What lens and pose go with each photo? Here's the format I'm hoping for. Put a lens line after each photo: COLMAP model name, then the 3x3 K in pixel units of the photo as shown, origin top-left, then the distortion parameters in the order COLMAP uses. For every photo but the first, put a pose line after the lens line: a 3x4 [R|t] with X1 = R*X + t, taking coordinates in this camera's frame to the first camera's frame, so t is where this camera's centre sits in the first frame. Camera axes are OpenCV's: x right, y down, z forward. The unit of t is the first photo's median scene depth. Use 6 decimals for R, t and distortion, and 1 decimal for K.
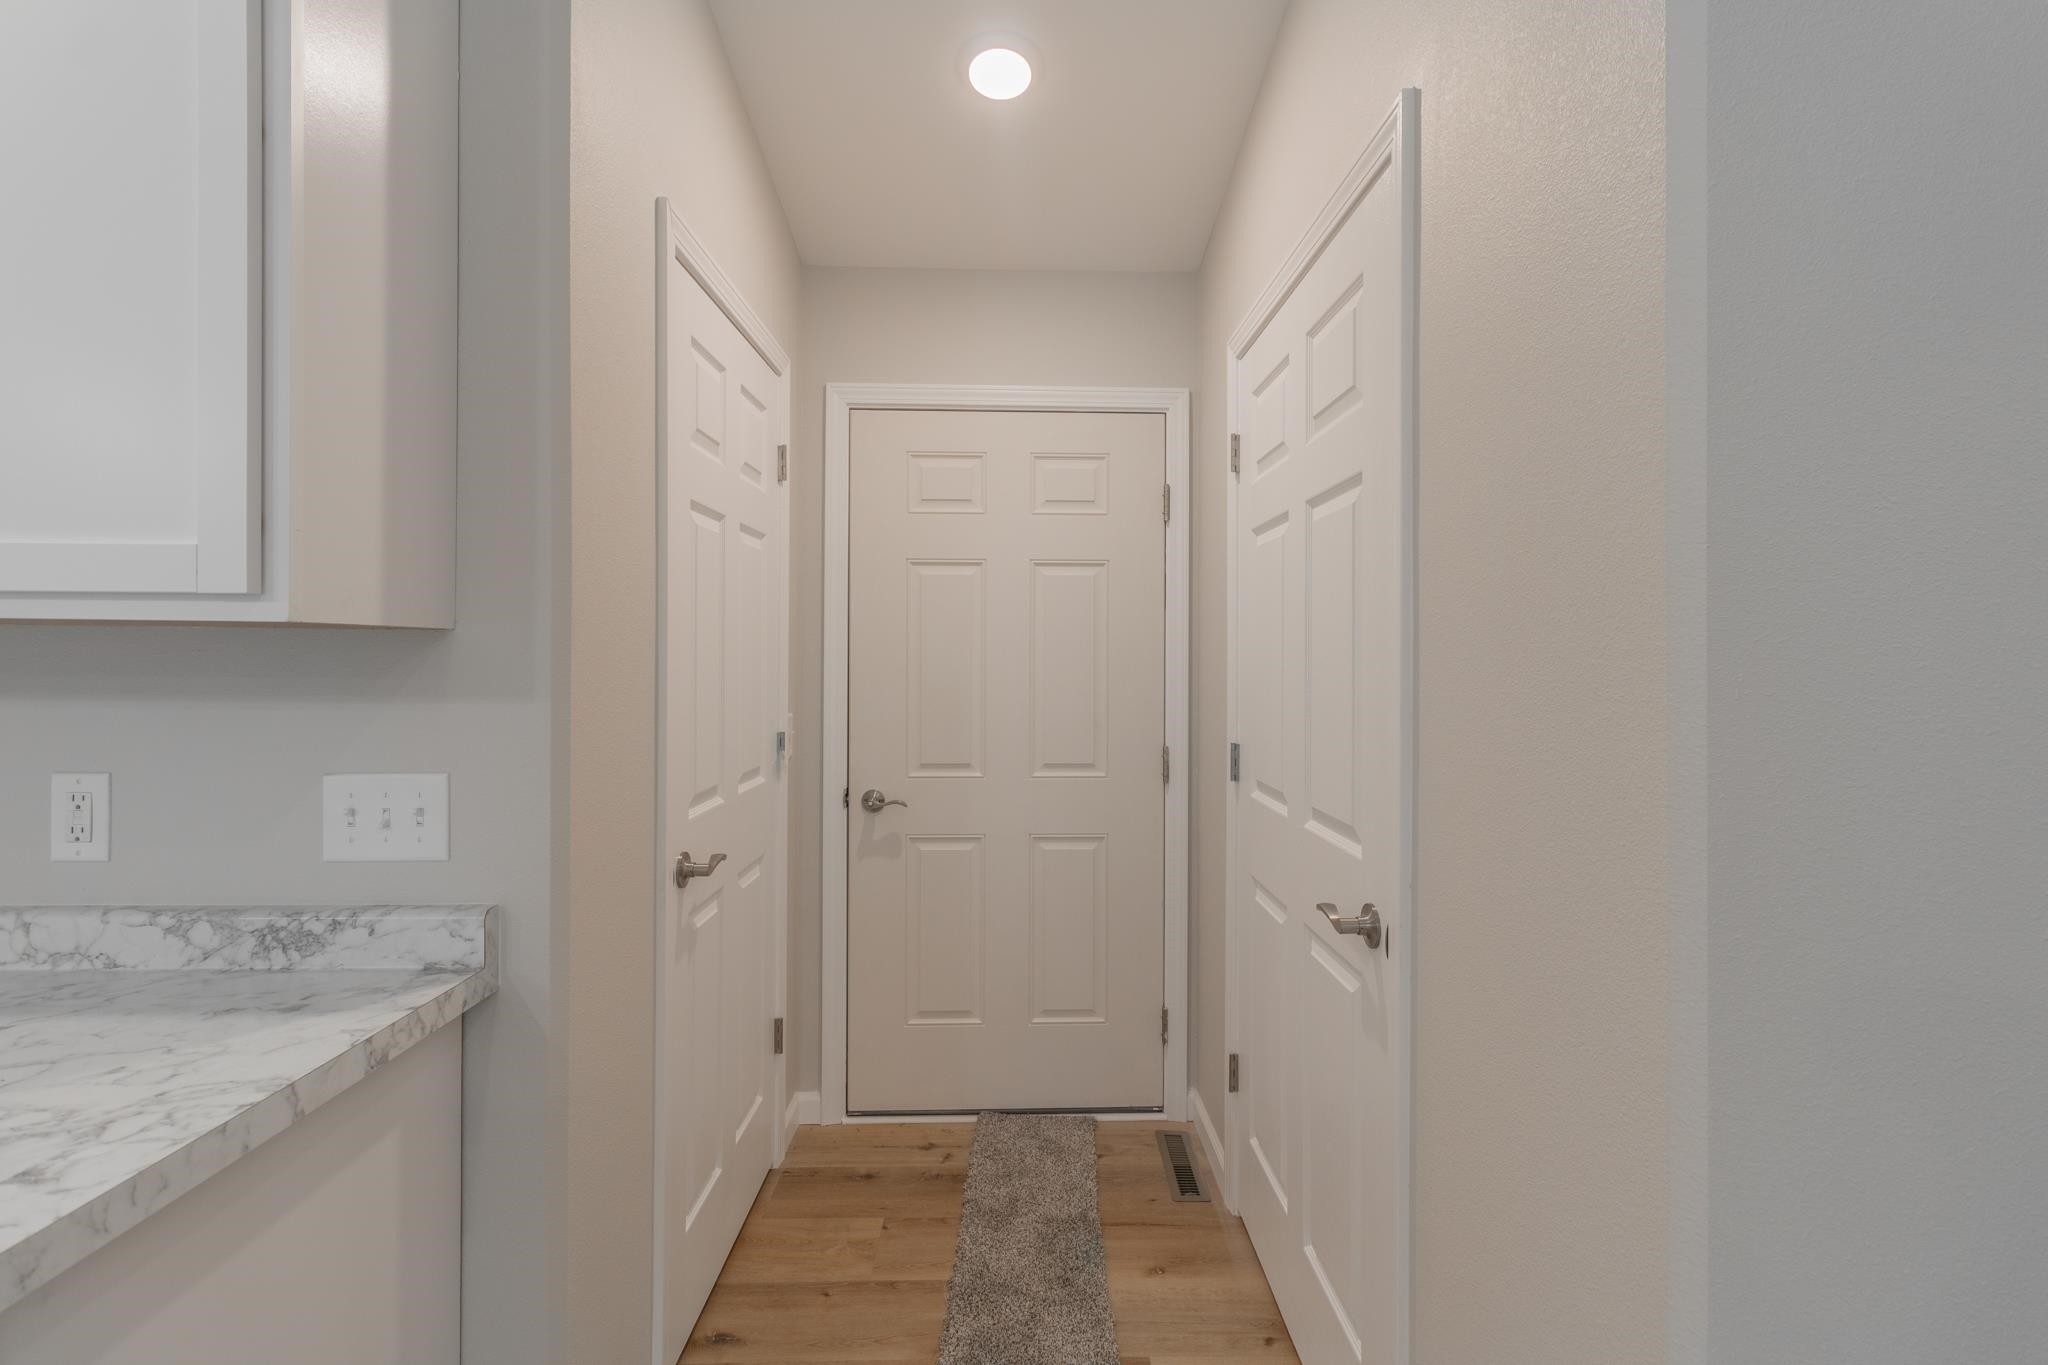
lens RADIAL K [[960.1, 0, 1023.4], [0, 960.1, 660.7], [0, 0, 1]] dist [-0.003126, -0.000948]
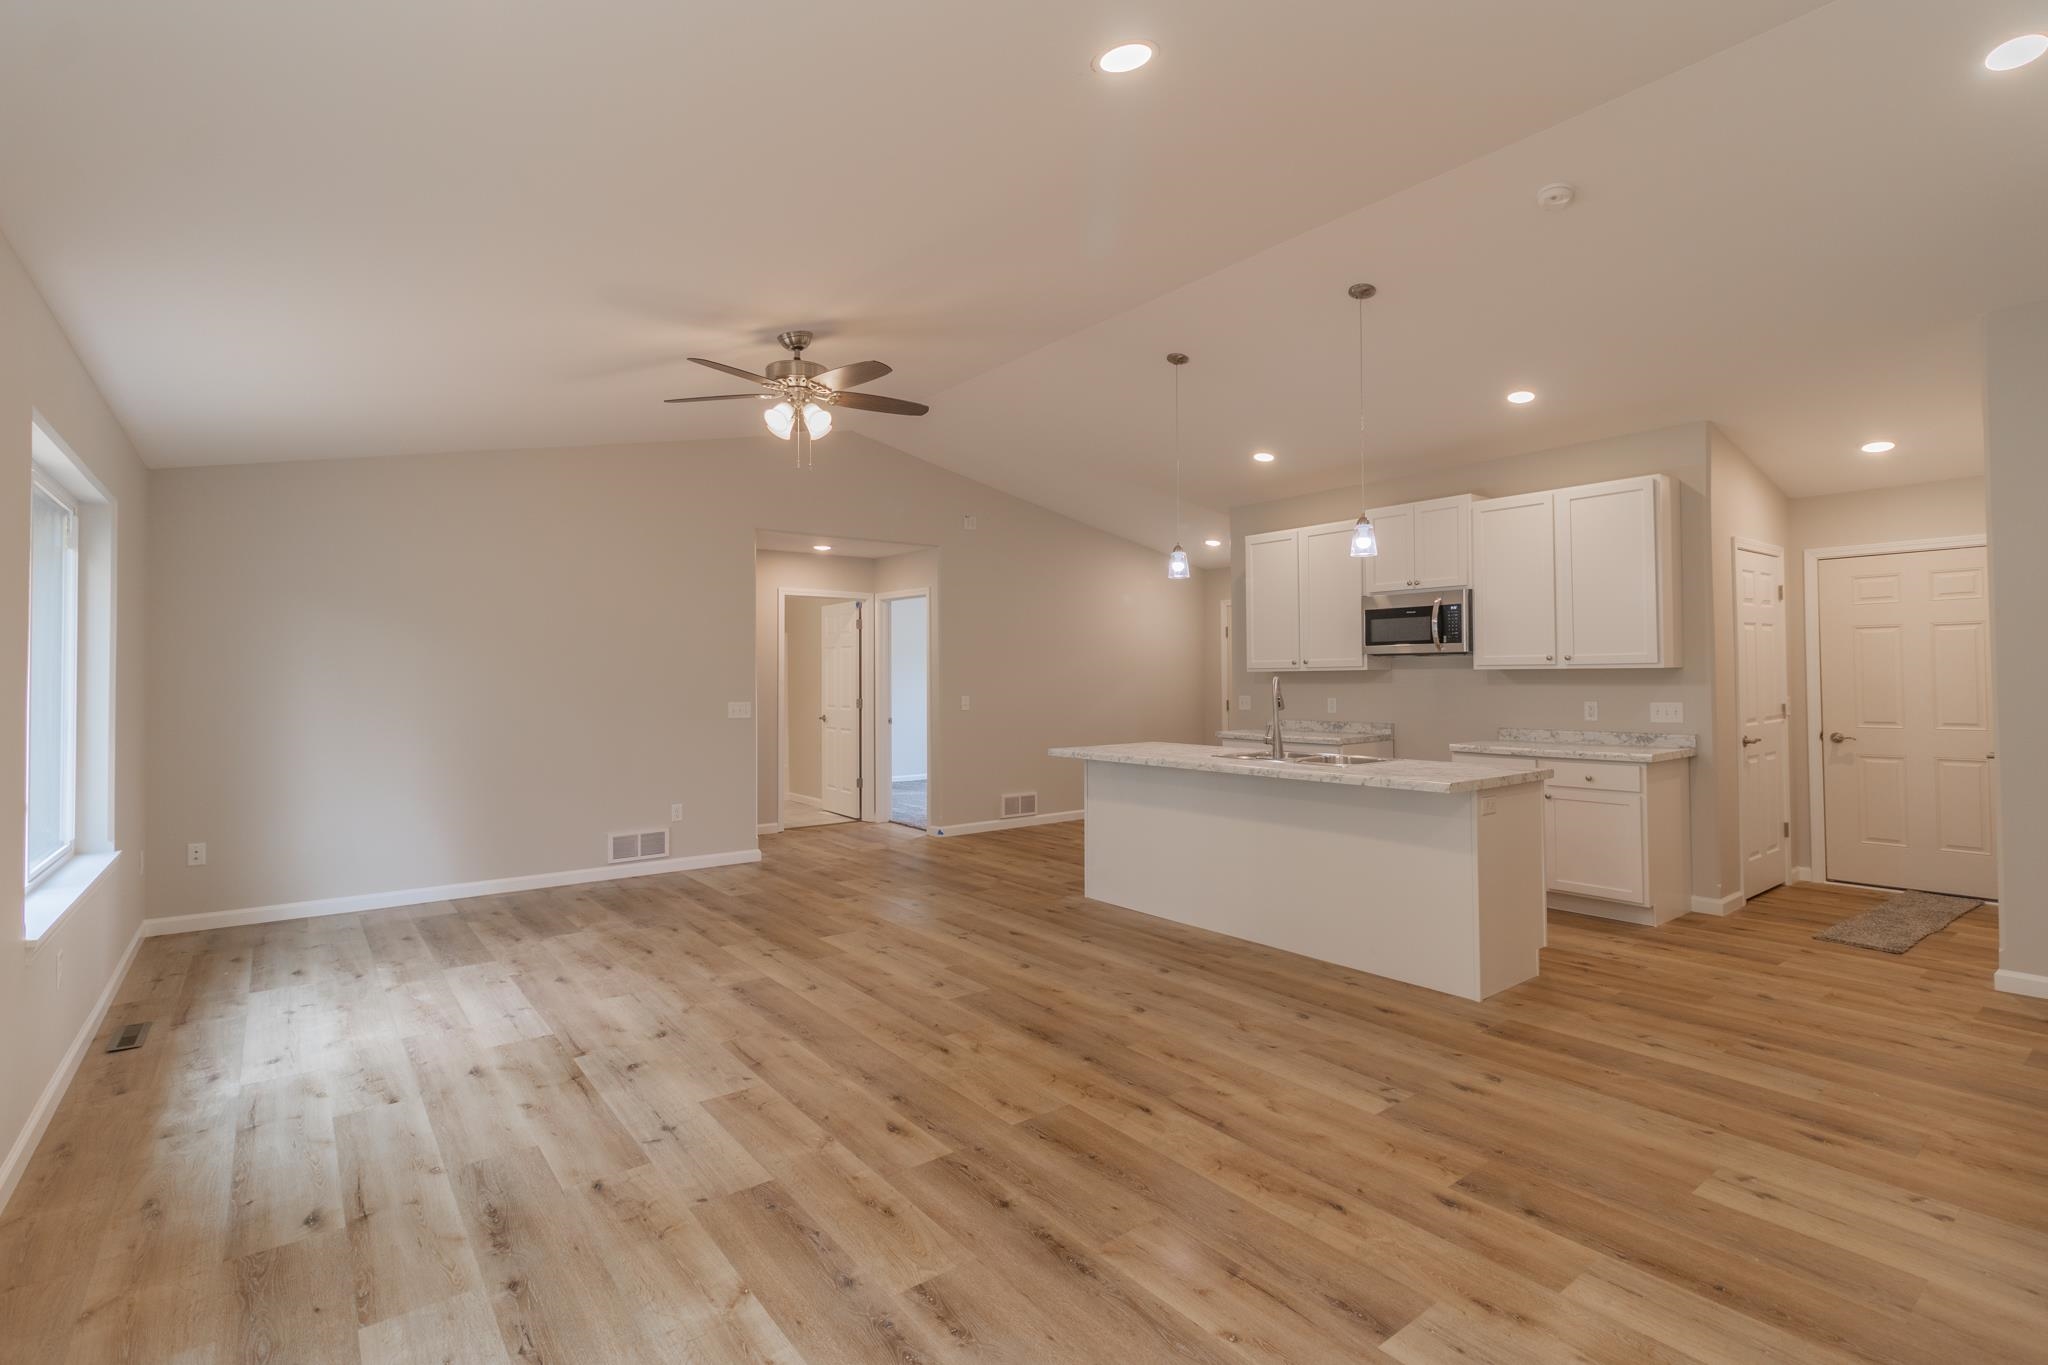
lens RADIAL K [[960.1, 0, 1023.4], [0, 960.1, 660.7], [0, 0, 1]] dist [-0.003126, -0.000948]
pose [[0.600924, -0.027776, -0.798823, 0.532613], [0.011174, 0.999590, -0.026351, 0.007521], [0.799228, 0.006908, 0.600988, -2.004095]]
